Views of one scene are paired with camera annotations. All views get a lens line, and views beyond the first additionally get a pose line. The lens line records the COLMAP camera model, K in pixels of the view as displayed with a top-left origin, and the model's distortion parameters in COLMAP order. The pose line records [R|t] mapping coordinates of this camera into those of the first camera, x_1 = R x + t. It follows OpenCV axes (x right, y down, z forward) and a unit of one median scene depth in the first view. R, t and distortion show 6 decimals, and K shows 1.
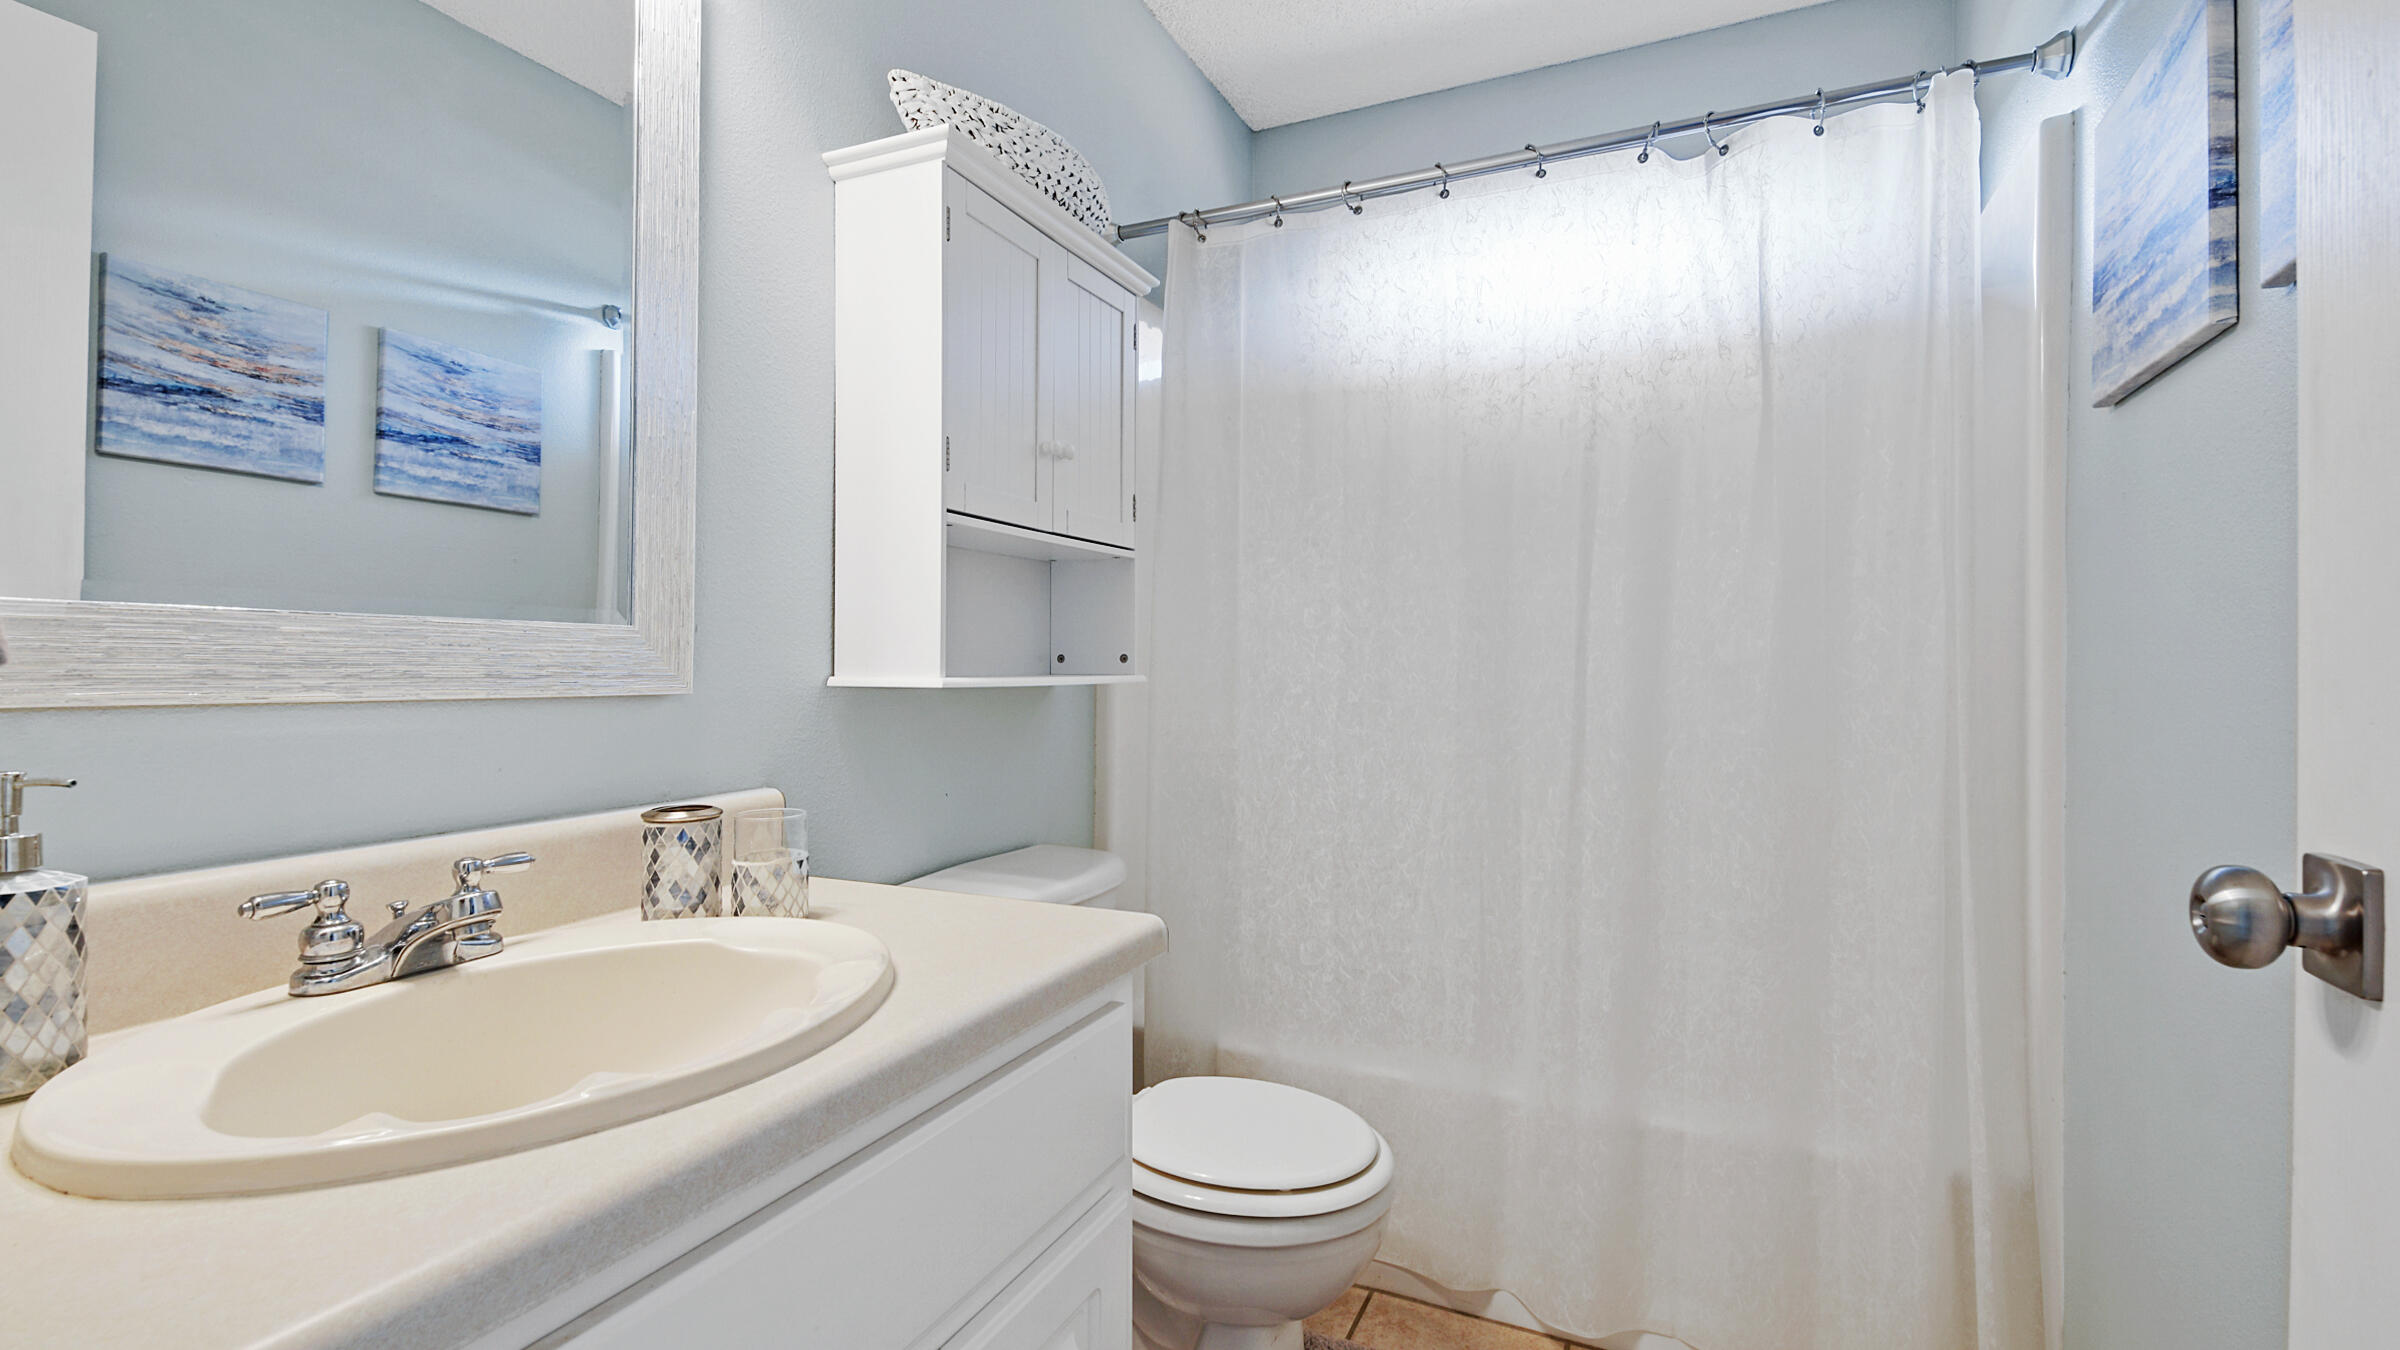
lens RADIAL K [[1064.2, 0, 1194.9], [0, 1064.2, 671.8], [0, 0, 1]] dist [0.051162, -0.030340]
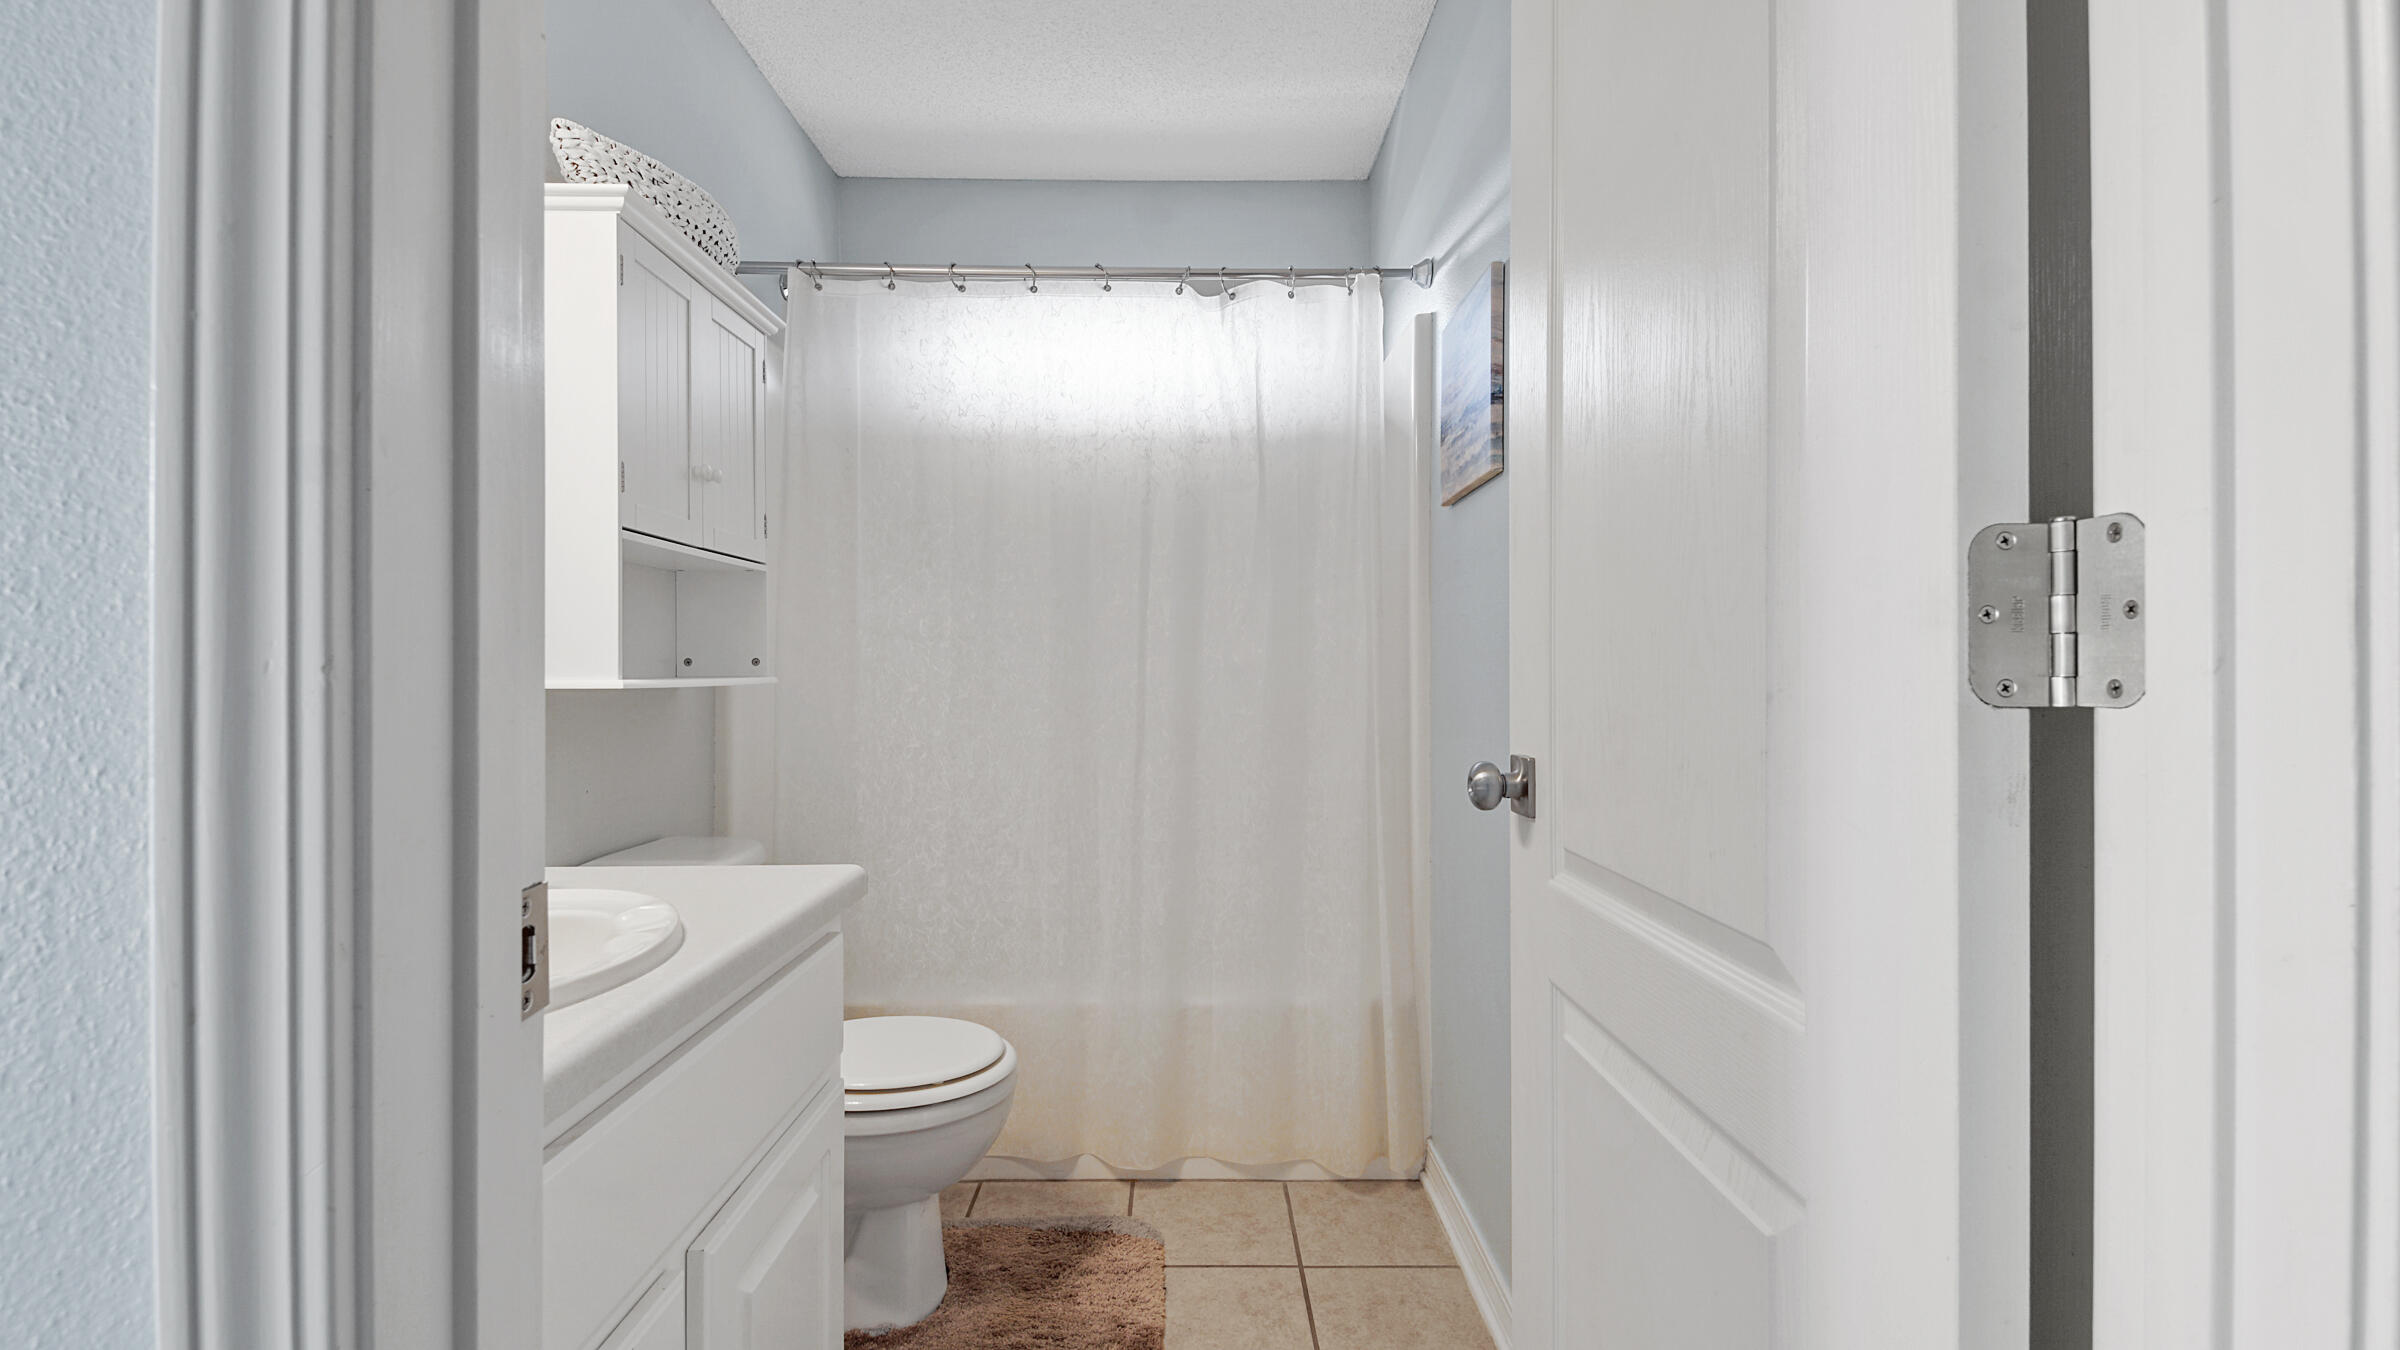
lens RADIAL K [[1064.2, 0, 1194.9], [0, 1064.2, 671.8], [0, 0, 1]] dist [0.051162, -0.030340]
pose [[0.901882, -0.005418, 0.431948, -0.158632], [0.006535, 0.999978, -0.001103, 0.002100], [-0.431932, 0.003817, 0.901898, -0.227499]]
